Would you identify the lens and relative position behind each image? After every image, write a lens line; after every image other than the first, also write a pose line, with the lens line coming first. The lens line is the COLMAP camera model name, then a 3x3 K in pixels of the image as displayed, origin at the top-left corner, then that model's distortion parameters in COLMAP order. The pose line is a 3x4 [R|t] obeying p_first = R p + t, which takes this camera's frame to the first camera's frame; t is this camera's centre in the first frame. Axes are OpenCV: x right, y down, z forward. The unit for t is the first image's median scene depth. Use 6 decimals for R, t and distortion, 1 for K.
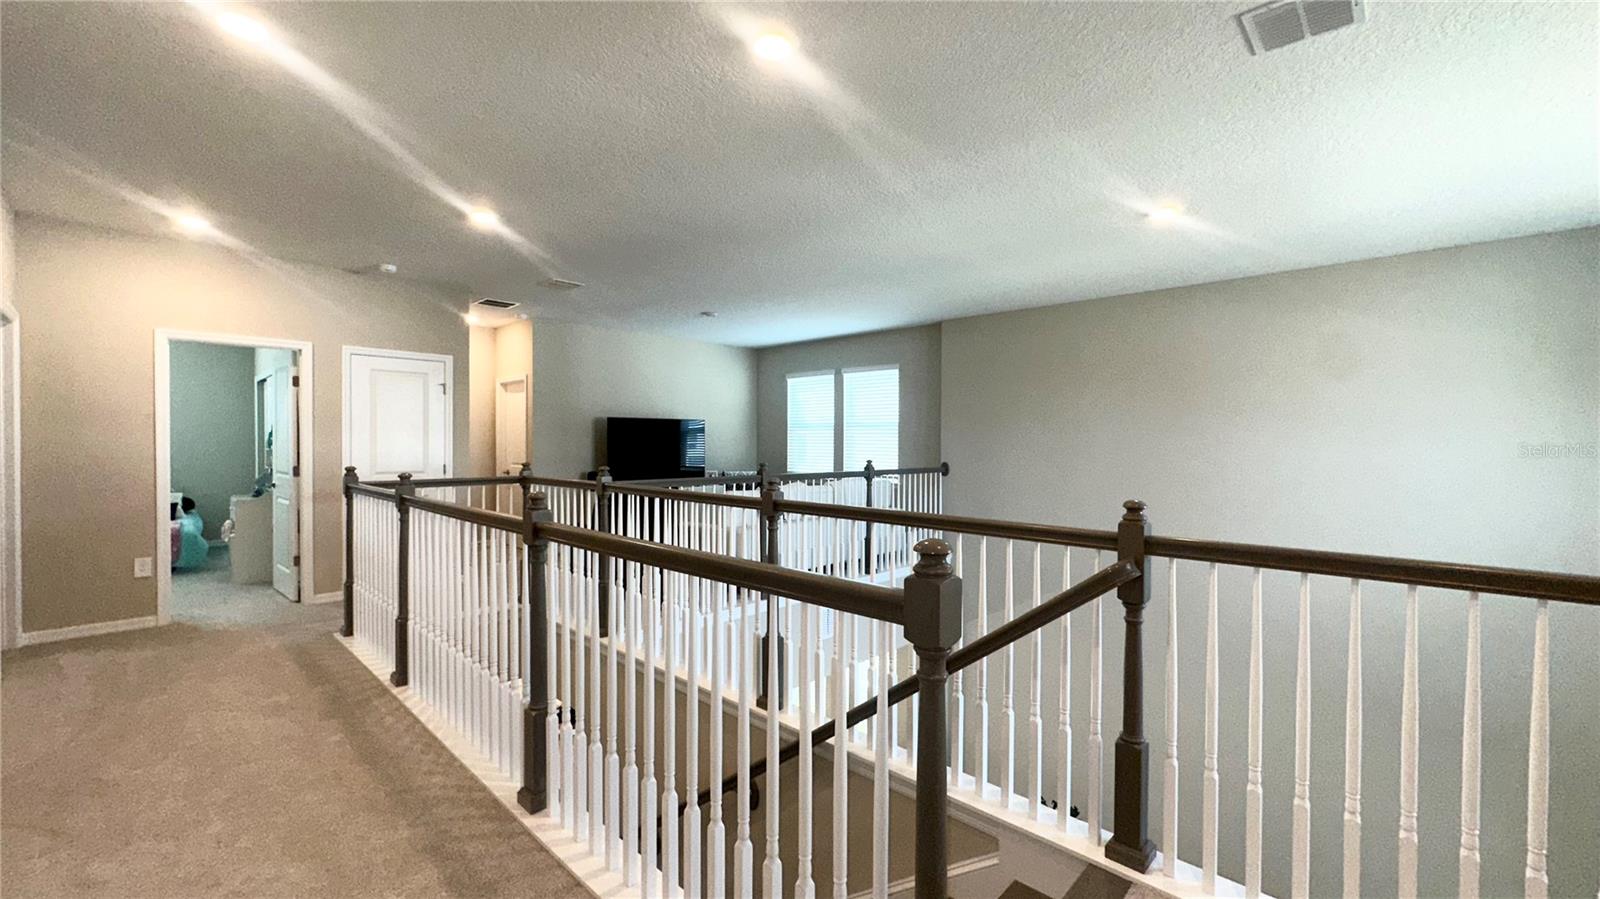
lens RADIAL K [[641.6, 0, 799.8], [0, 641.6, 451.7], [0, 0, 1]] dist [-0.000710, -0.000076]
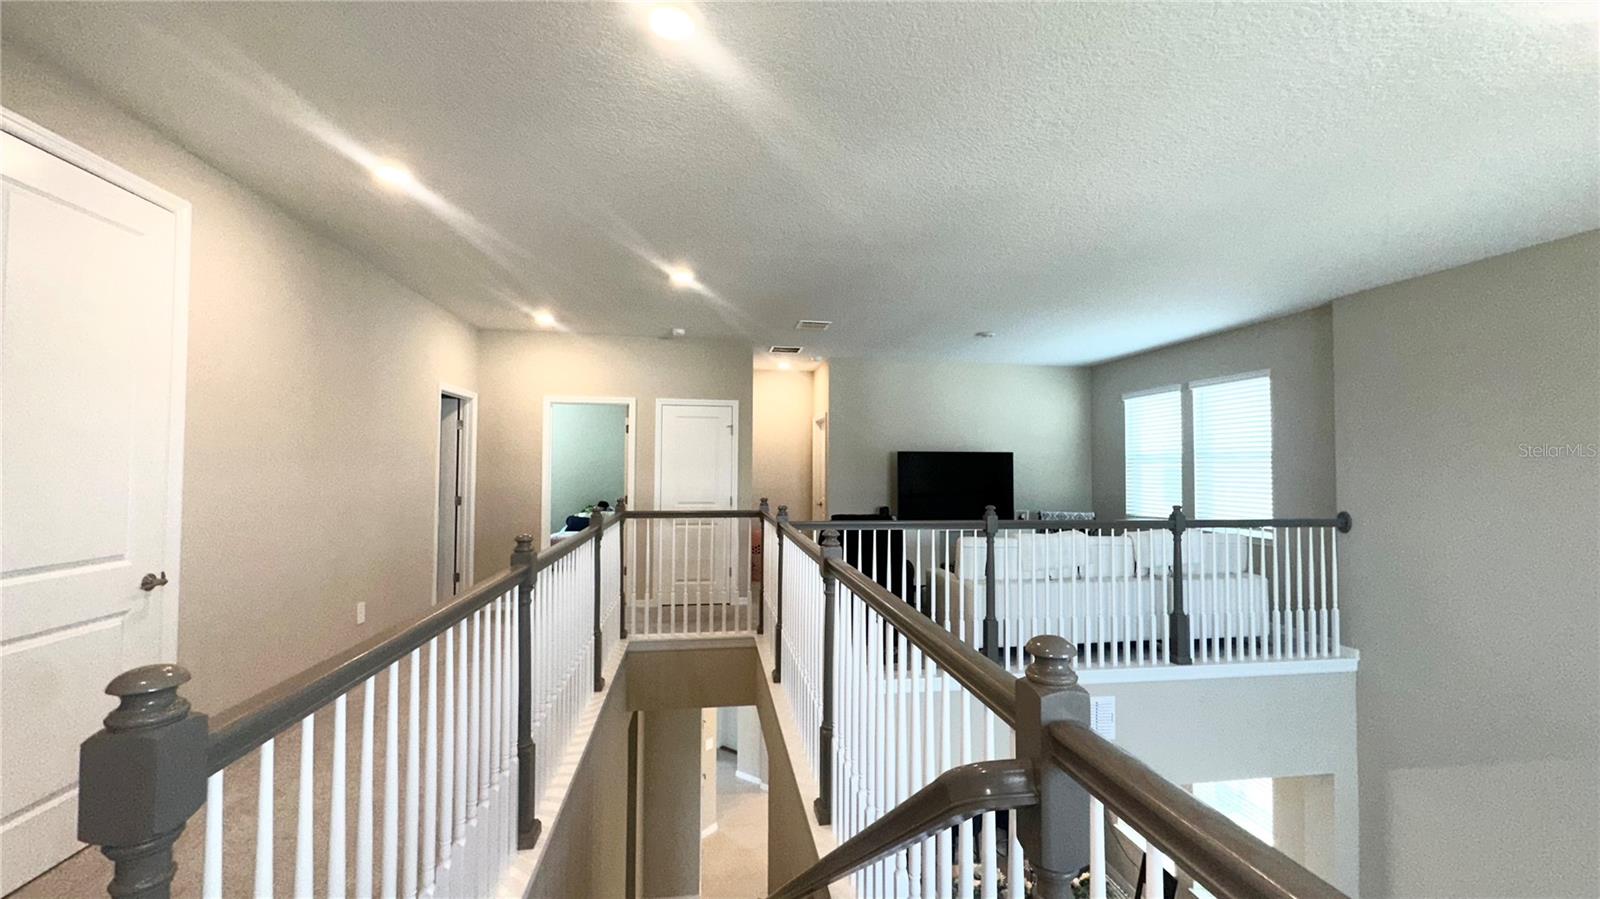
lens RADIAL K [[641.6, 0, 795.3], [0, 641.6, 453.0], [0, 0, 1]] dist [-0.000710, -0.000076]
pose [[0.798618, -0.015030, -0.601650, 0.166130], [-0.011487, 0.999125, -0.040206, -0.010900], [0.601728, 0.039021, 0.797747, 0.129057]]
